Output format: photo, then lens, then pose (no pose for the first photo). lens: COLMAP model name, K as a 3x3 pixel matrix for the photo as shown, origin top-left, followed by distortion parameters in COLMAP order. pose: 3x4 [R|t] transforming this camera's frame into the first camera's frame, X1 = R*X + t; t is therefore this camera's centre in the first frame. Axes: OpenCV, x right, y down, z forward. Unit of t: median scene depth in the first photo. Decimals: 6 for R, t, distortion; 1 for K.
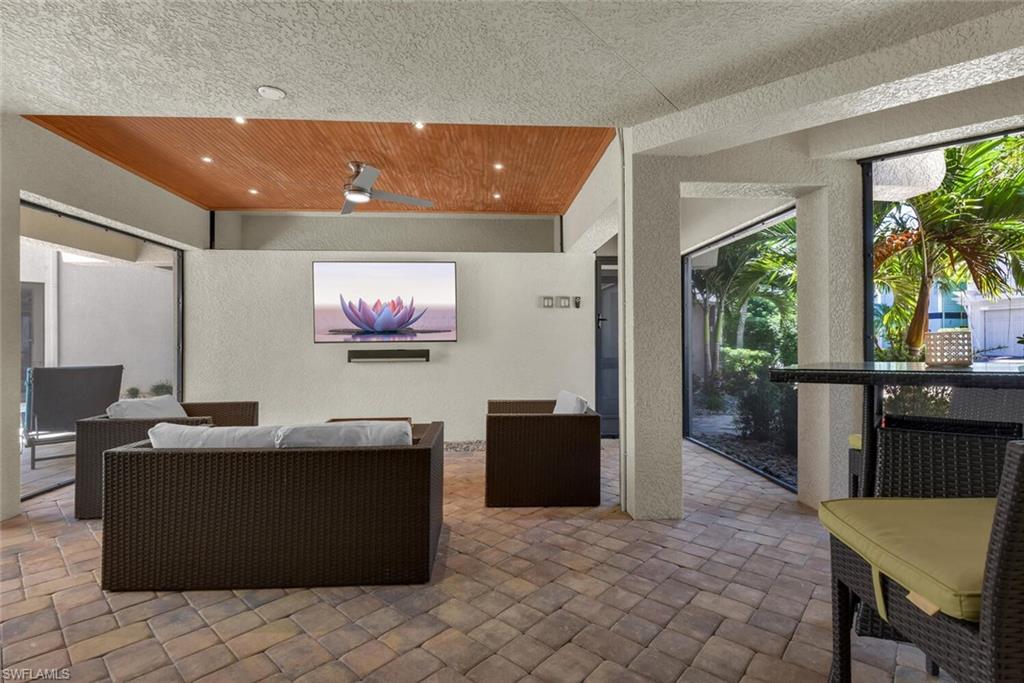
lens RADIAL K [[473.1, 0, 512.7], [0, 473.1, 337.2], [0, 0, 1]] dist [-0.001214, -0.010961]
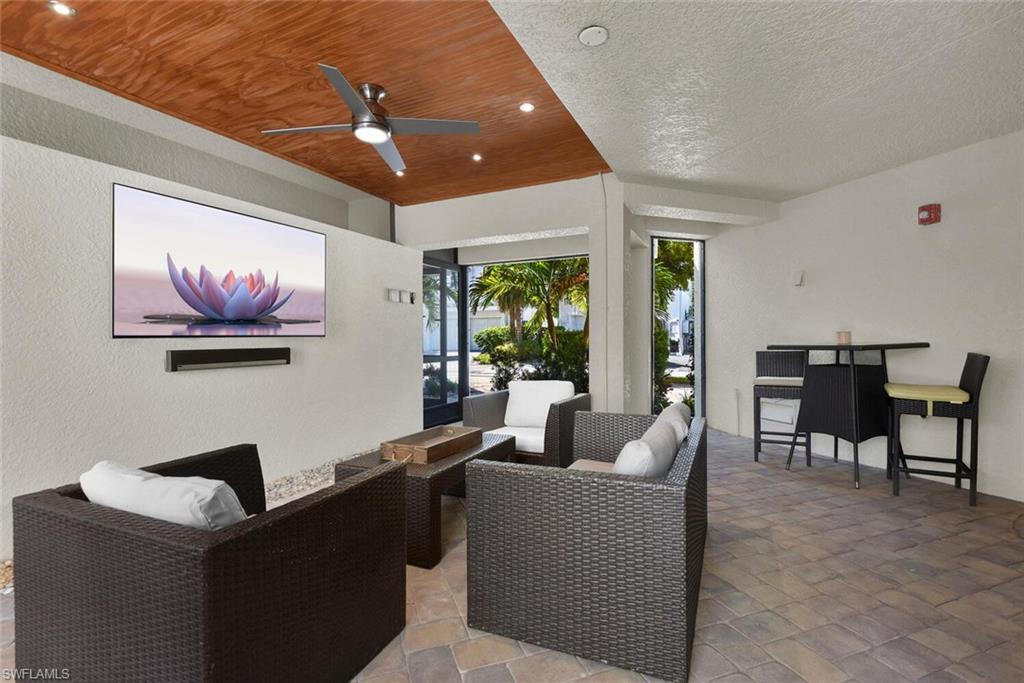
lens RADIAL K [[473.1, 0, 512.7], [0, 473.1, 337.2], [0, 0, 1]] dist [-0.001214, -0.010961]
pose [[0.472065, -0.002998, 0.881559, -0.667164], [-0.006610, 0.999954, 0.006940, 0.004053], [-0.881539, -0.009103, 0.472024, 0.358711]]
